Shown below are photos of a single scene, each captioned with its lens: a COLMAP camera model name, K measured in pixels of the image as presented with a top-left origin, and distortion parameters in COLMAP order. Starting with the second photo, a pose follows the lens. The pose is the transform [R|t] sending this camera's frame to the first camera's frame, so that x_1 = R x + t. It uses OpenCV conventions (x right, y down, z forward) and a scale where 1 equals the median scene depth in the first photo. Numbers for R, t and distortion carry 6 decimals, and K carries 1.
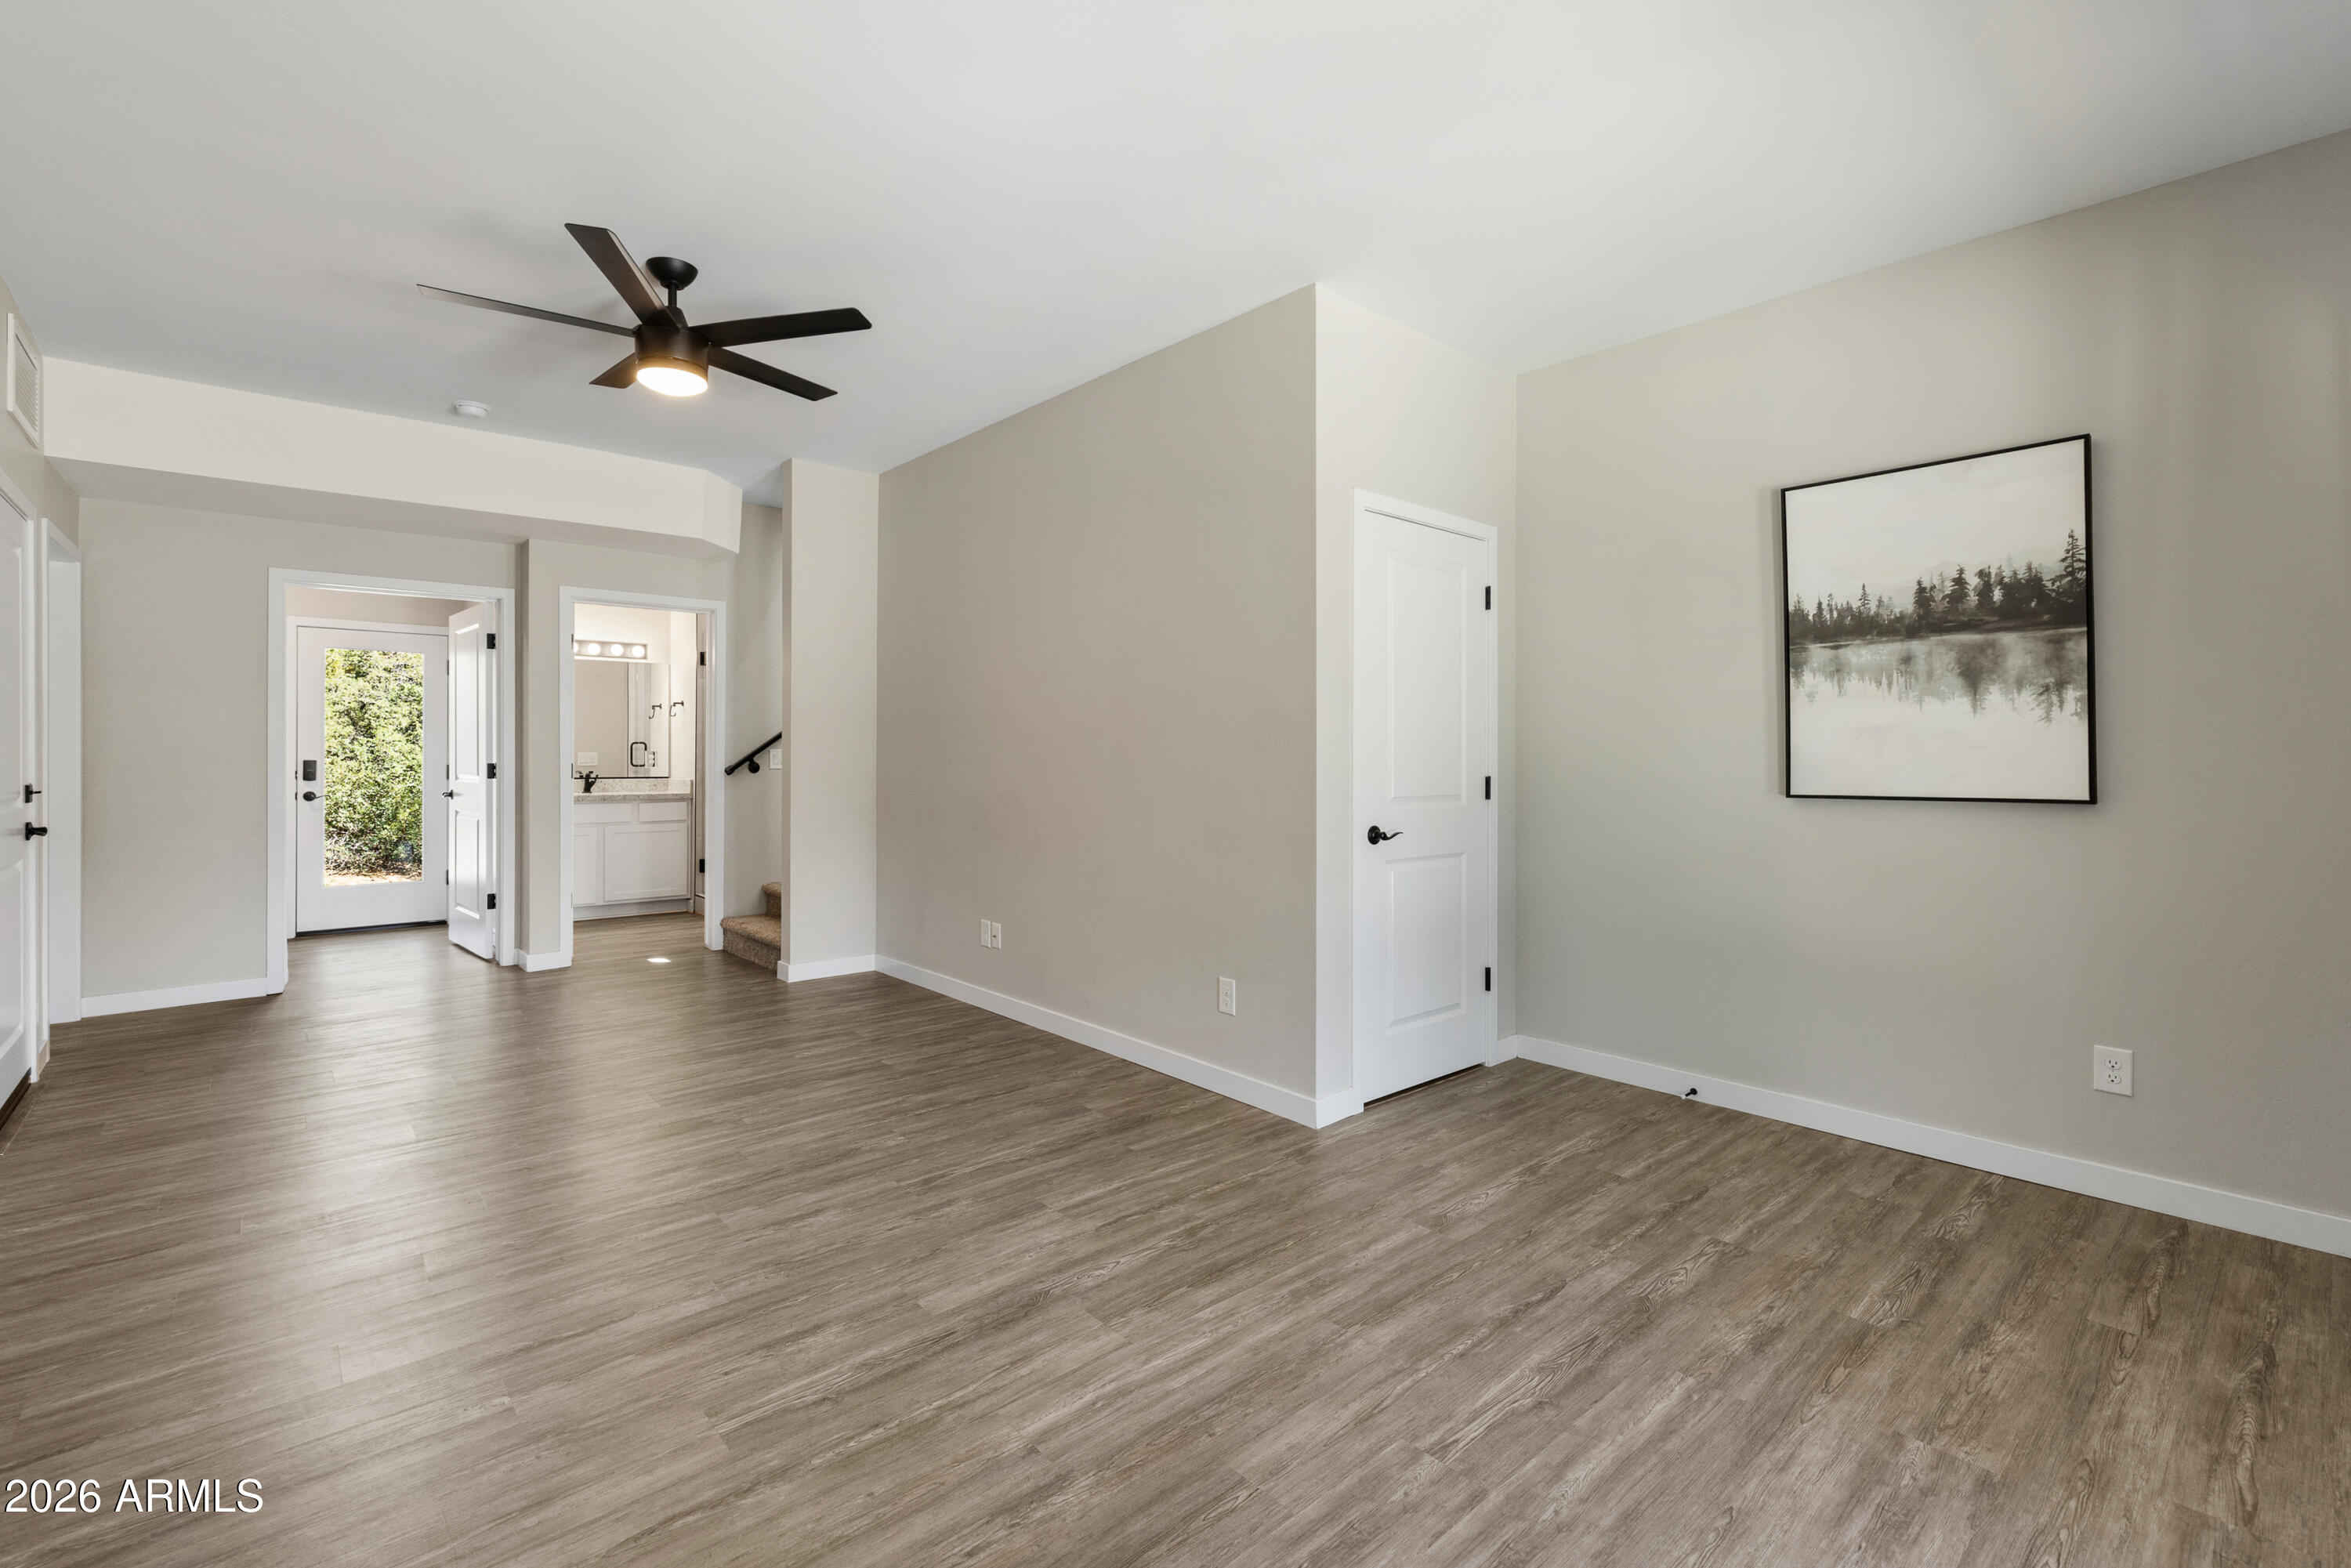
lens RADIAL K [[1044.4, 0, 1183.5], [0, 1044.4, 734.2], [0, 0, 1]] dist [-0.000993, -0.000192]
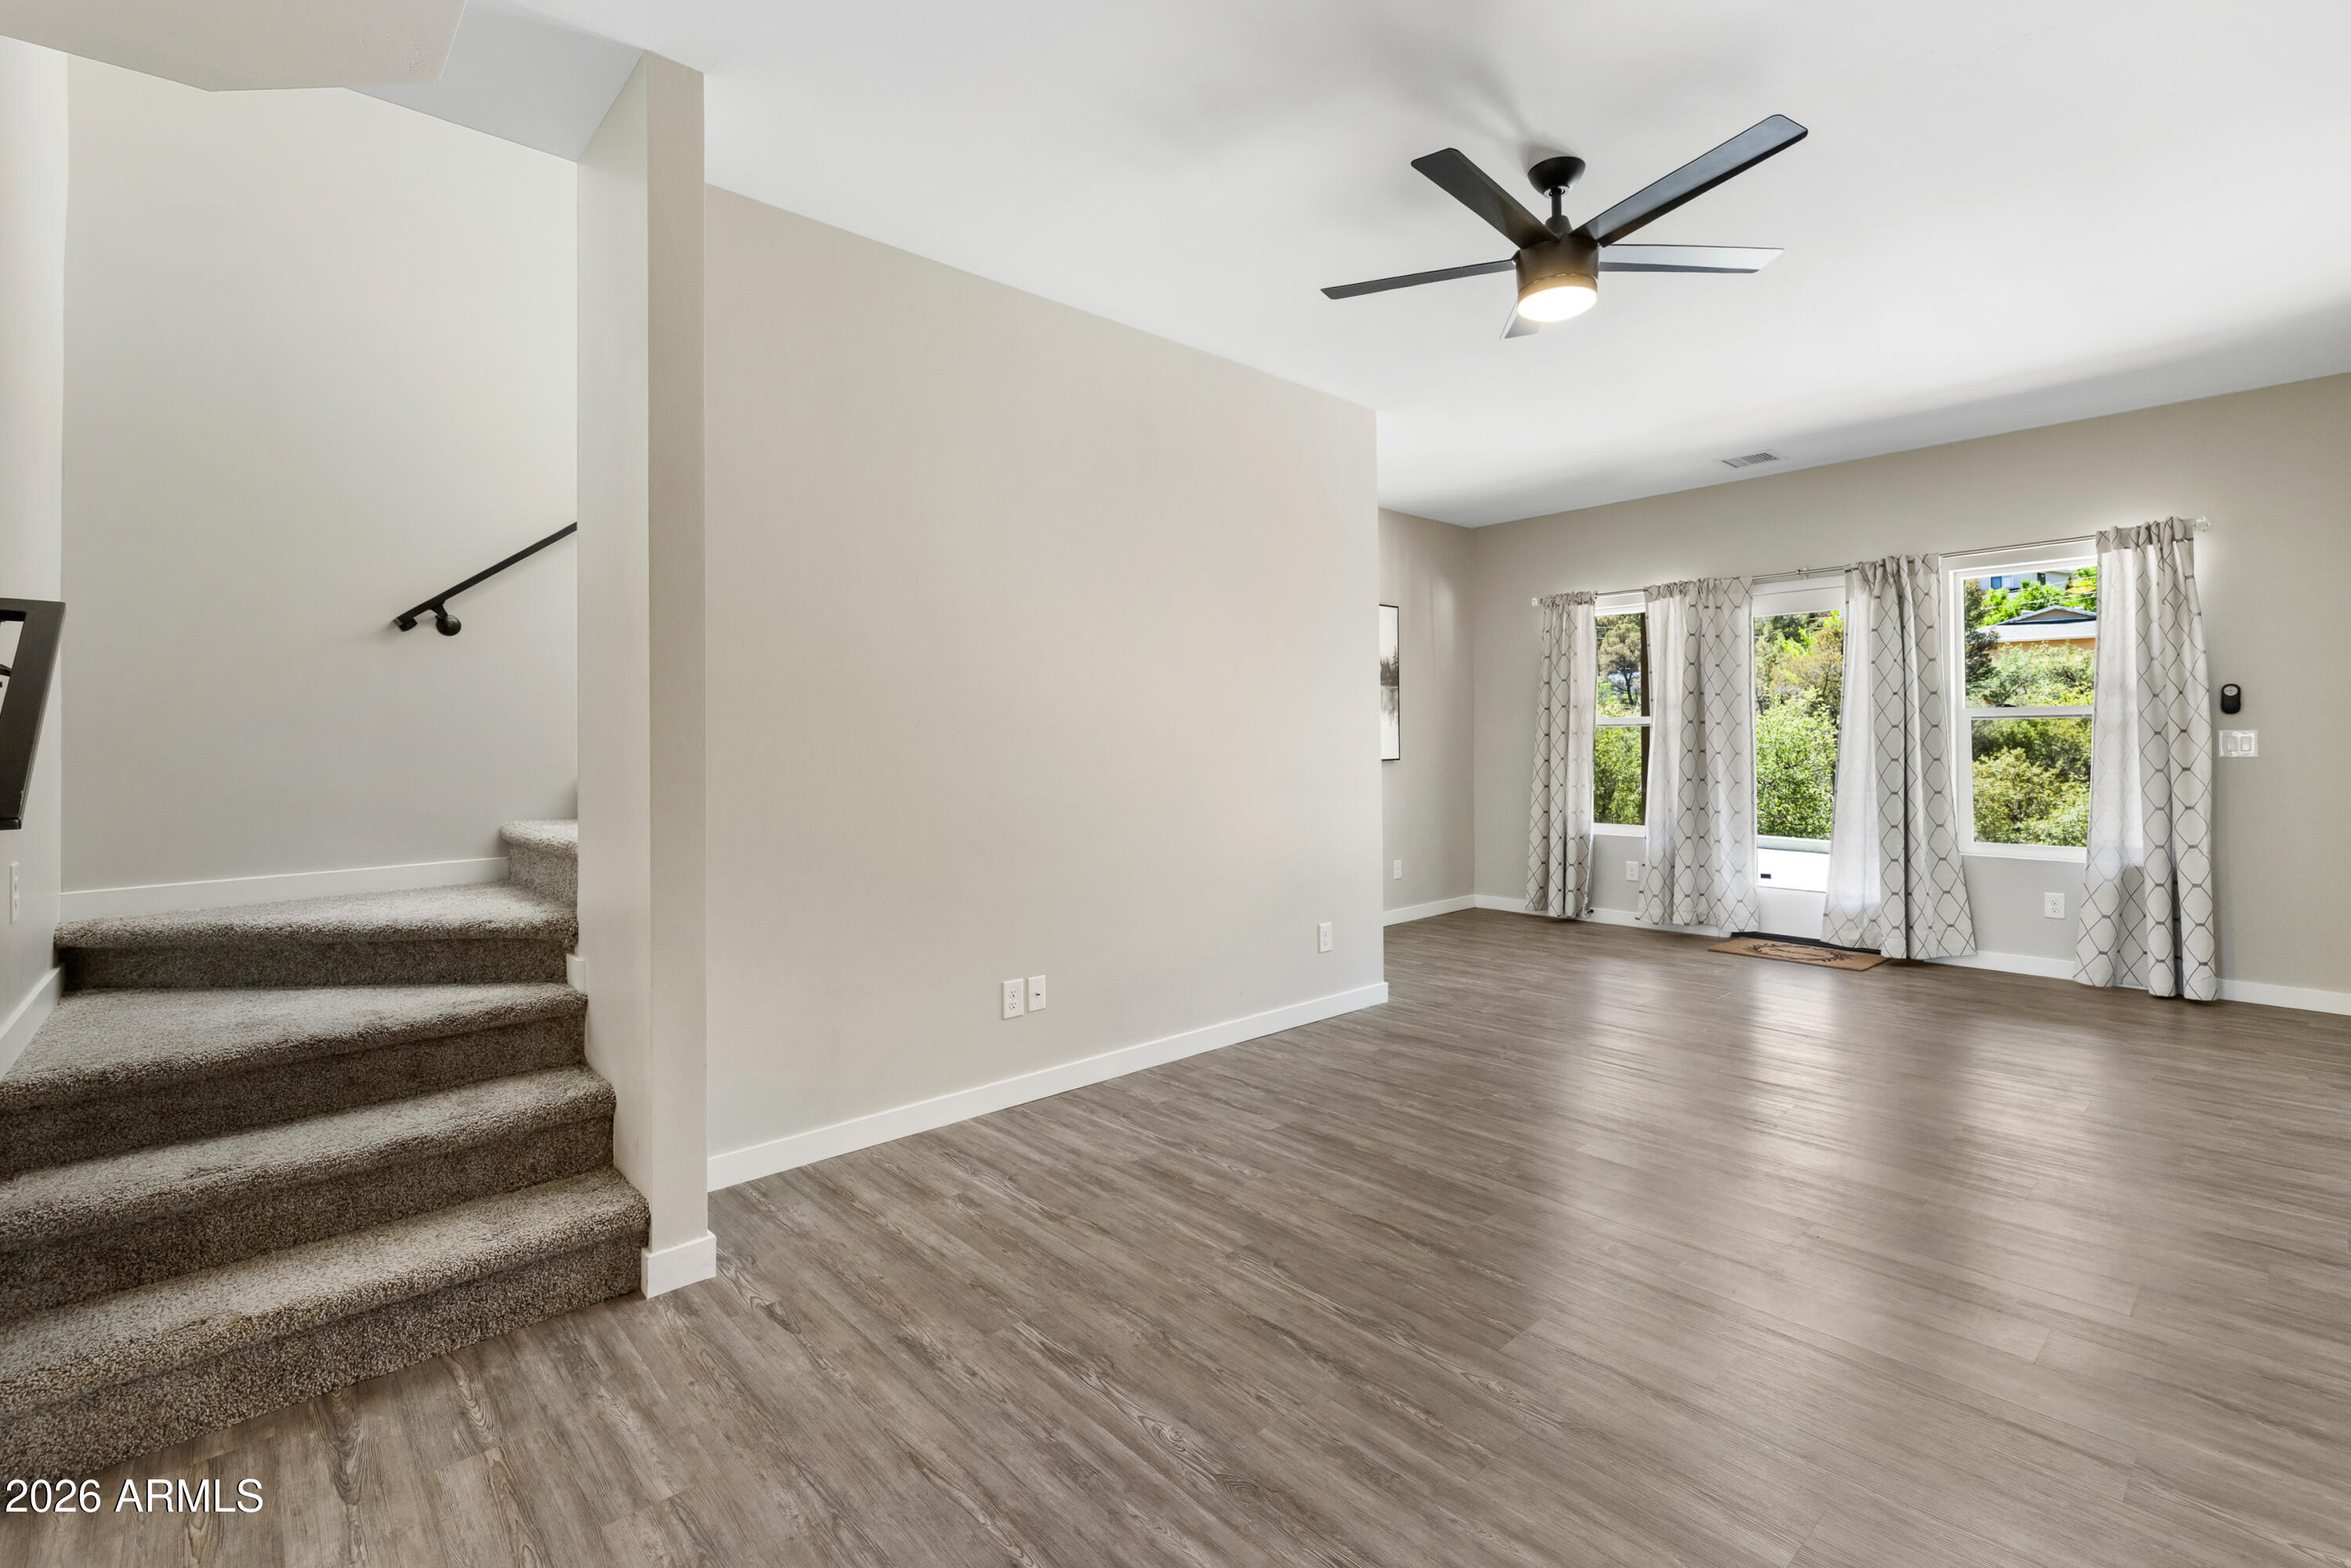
lens RADIAL K [[1044.4, 0, 1183.5], [0, 1044.4, 734.2], [0, 0, 1]] dist [-0.000993, -0.000192]
pose [[-0.004654, 0.001892, 0.999987, -1.297861], [-0.010350, 0.999945, -0.001940, 0.013393], [-0.999936, -0.010359, -0.004634, 1.273282]]
